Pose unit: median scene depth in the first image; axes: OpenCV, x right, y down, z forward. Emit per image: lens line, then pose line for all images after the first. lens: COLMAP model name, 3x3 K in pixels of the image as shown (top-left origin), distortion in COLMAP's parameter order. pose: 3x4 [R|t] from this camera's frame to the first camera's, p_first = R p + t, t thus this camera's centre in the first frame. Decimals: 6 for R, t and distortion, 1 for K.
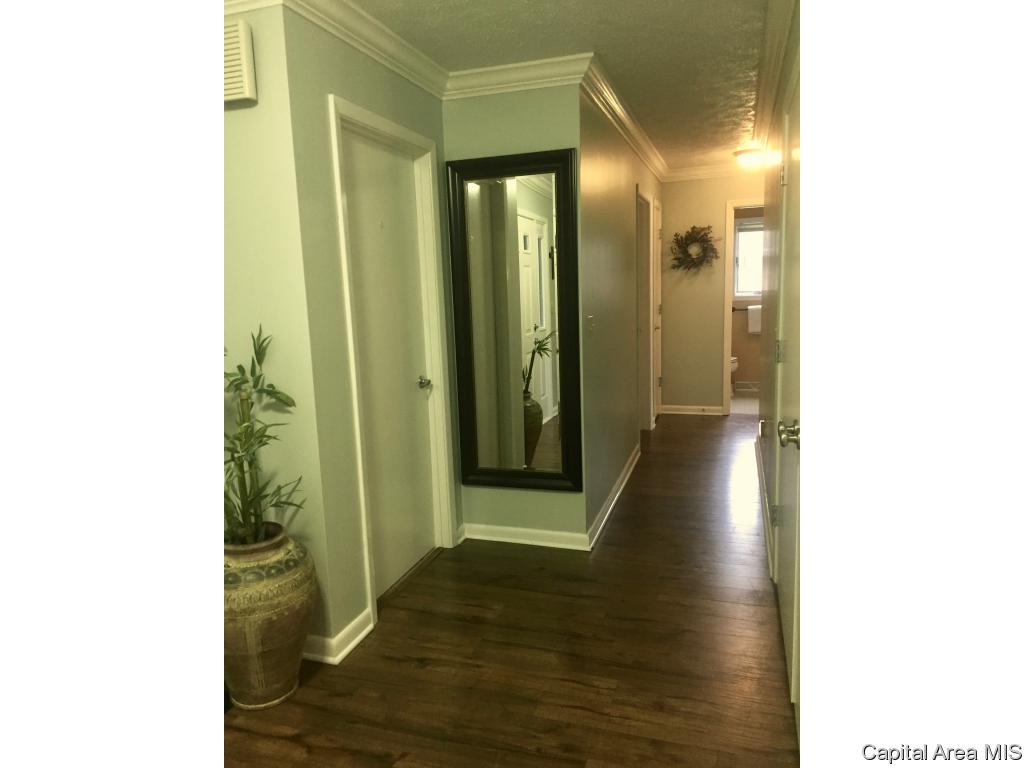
lens RADIAL K [[657.5, 0, 512.0], [0, 657.5, 384.0], [0, 0, 1]] dist [0.074840, -0.105172]
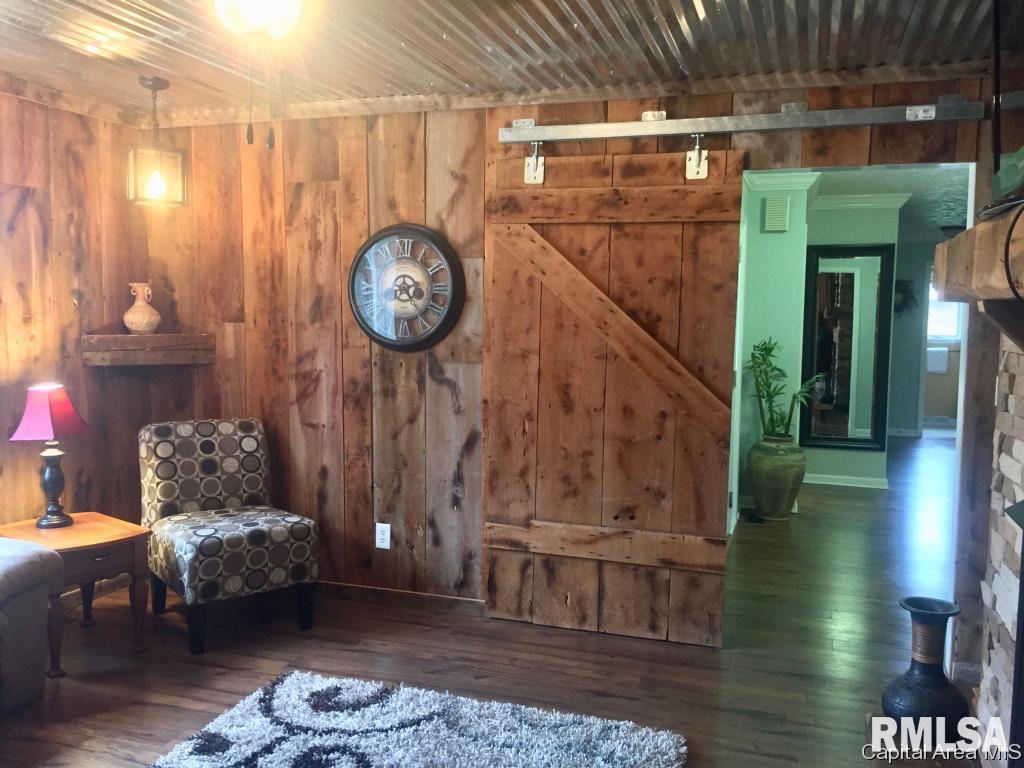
lens RADIAL K [[859.8, 0, 512.0], [0, 859.8, 384.0], [0, 0, 1]] dist [0.054102, -0.112539]
pose [[0.998917, 0.046282, 0.004820, -0.450698], [-0.045830, 0.996474, -0.070283, 0.104245], [-0.008055, 0.069986, 0.997515, -0.601889]]
